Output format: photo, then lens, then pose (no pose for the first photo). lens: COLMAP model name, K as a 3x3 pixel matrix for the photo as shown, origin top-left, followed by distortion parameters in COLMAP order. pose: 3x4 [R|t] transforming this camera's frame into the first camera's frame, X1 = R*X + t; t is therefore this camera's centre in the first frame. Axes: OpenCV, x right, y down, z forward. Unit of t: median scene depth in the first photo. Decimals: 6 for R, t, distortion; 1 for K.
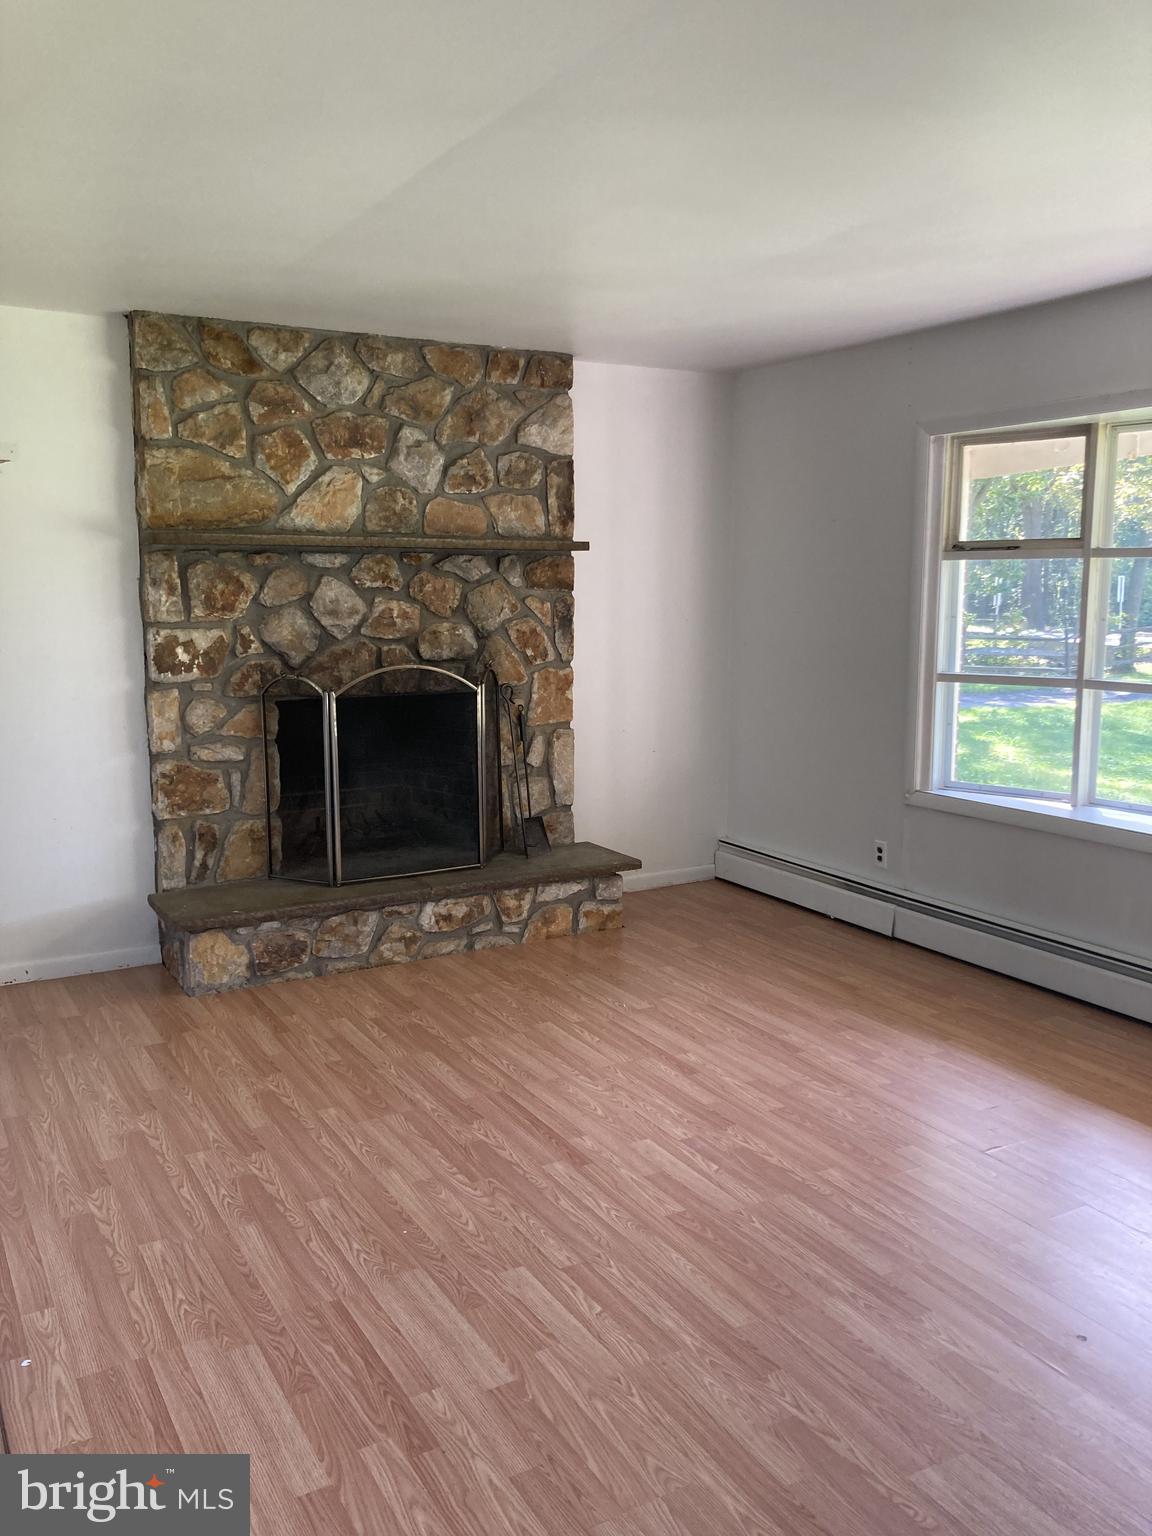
lens RADIAL K [[1271.6, 0, 522.2], [0, 1271.6, 760.4], [0, 0, 1]] dist [0.004269, 0.002781]
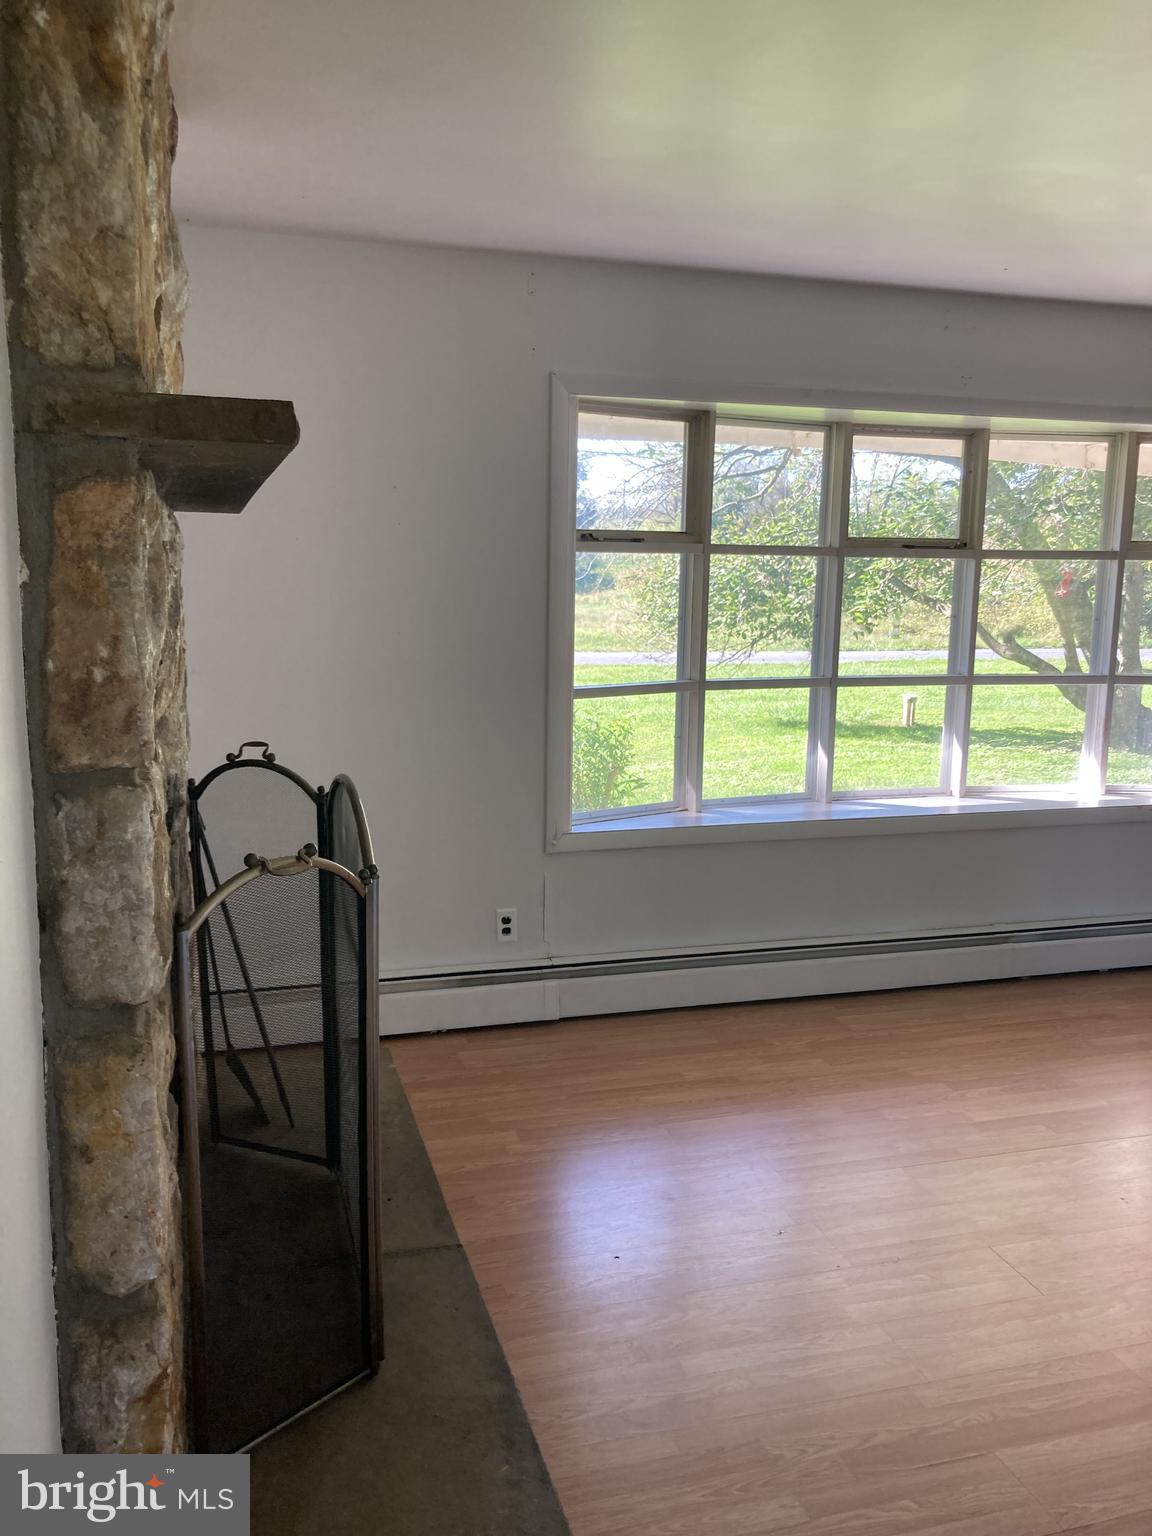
lens RADIAL K [[1271.6, 0, 522.2], [0, 1271.6, 760.4], [0, 0, 1]] dist [0.004269, 0.002781]
pose [[0.204622, -0.145683, 0.967939, -0.507884], [0.122144, 0.984934, 0.122420, -0.133874], [-0.971190, 0.093178, 0.219334, 0.898541]]
